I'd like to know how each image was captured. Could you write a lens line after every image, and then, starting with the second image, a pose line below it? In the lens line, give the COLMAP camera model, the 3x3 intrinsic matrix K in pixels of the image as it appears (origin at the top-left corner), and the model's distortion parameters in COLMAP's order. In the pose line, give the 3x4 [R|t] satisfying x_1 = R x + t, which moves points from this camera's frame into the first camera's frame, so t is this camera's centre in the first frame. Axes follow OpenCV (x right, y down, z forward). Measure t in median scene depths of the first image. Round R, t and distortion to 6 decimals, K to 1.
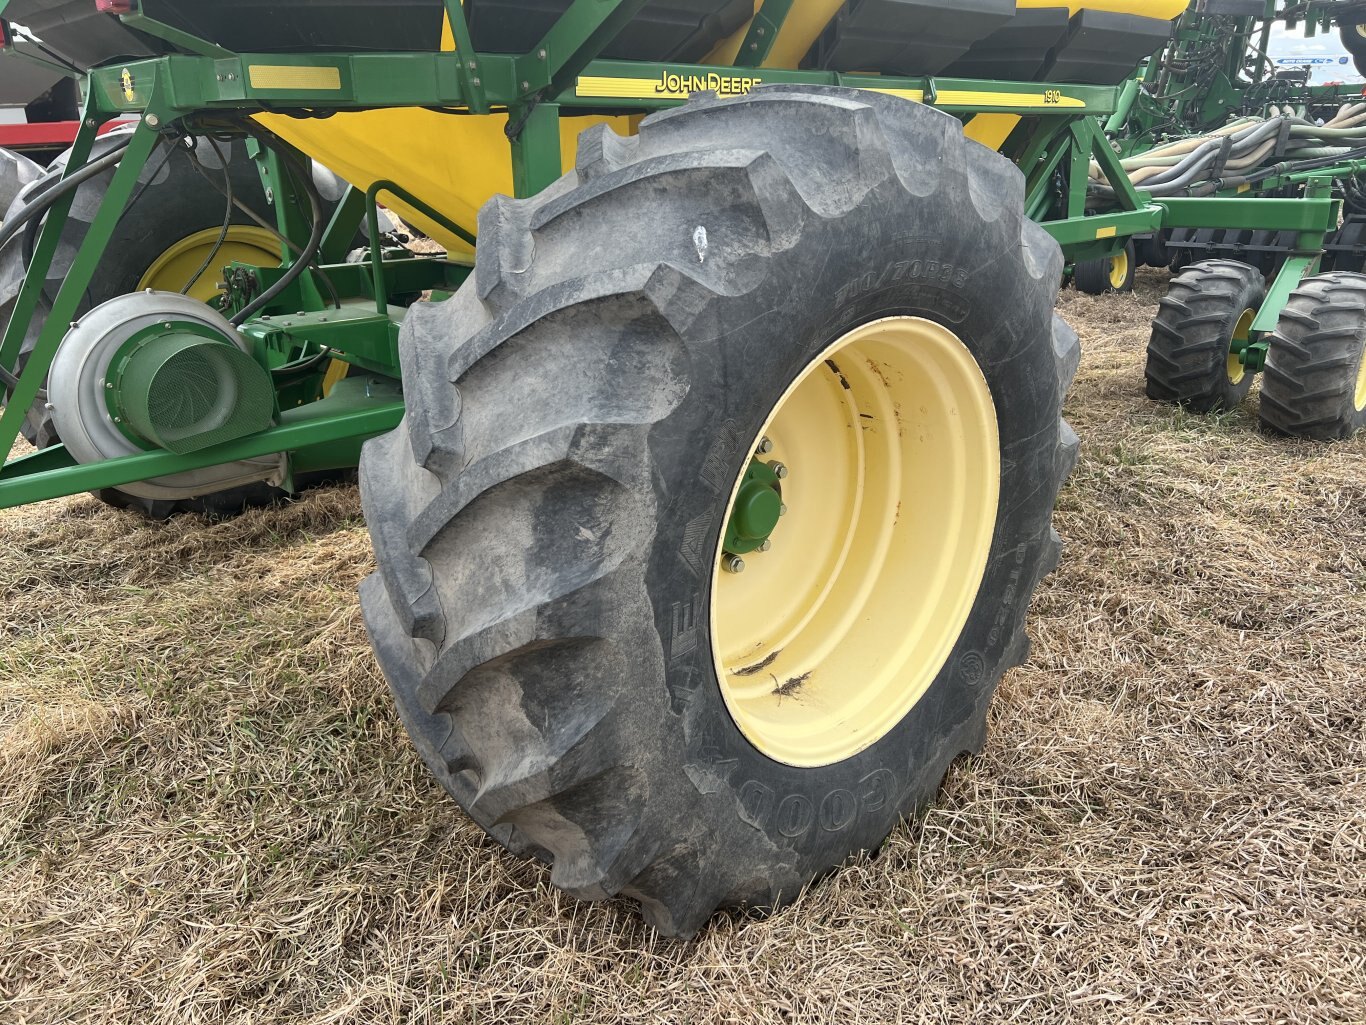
lens RADIAL K [[1045.1, 0, 683.0], [0, 1045.1, 512.5], [0, 0, 1]] dist [0.115977, -0.162059]
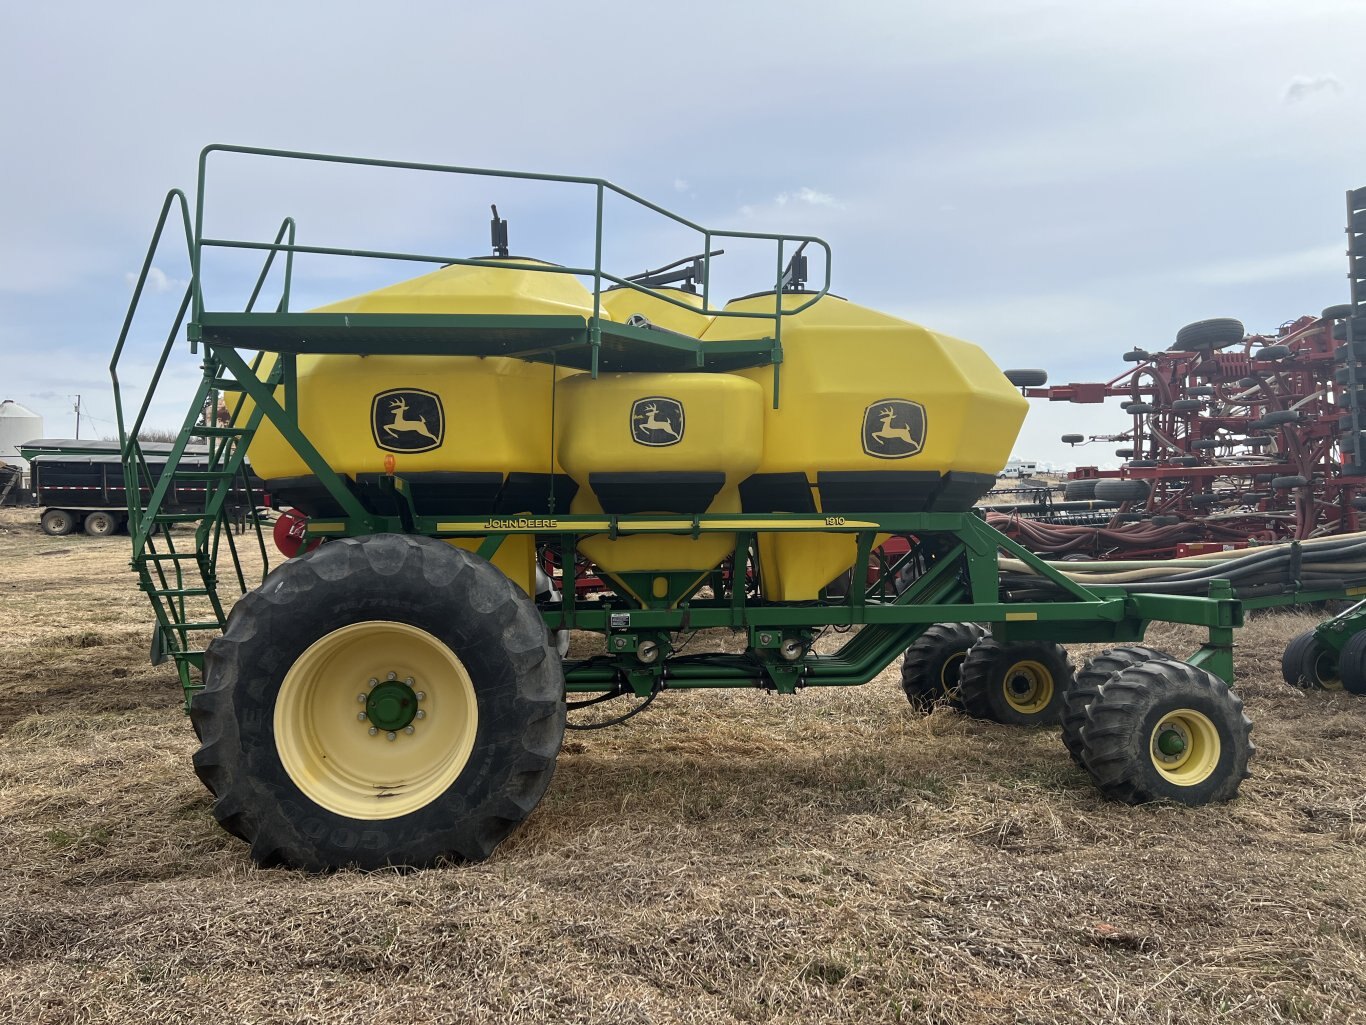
lens RADIAL K [[1023.4, 0, 683.0], [0, 1023.4, 512.5], [0, 0, 1]] dist [0.049182, -0.045932]
pose [[0.784644, -0.006751, -0.619910, 2.522205], [-0.204343, 0.941243, -0.268895, 0.090793], [0.585302, 0.337661, 0.737161, -0.515949]]
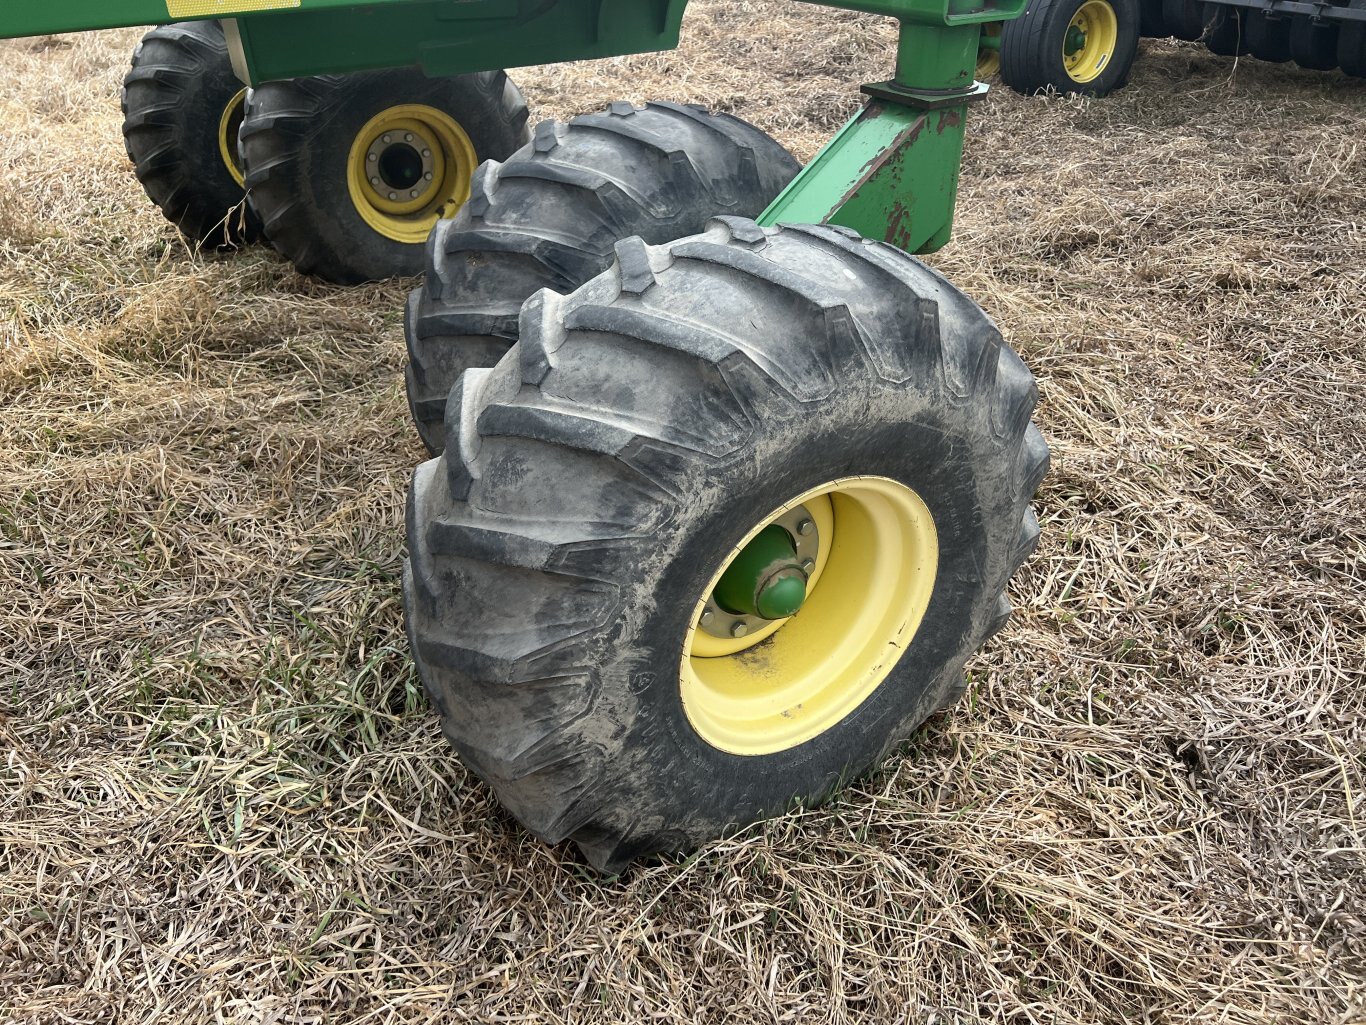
lens RADIAL K [[1023.4, 0, 683.0], [0, 1023.4, 512.5], [0, 0, 1]] dist [0.049182, -0.045932]
pose [[0.967002, 0.145454, -0.209167, 1.844689], [-0.088924, 0.962067, 0.257914, -0.621786], [0.238747, -0.230803, 0.943255, 2.129576]]
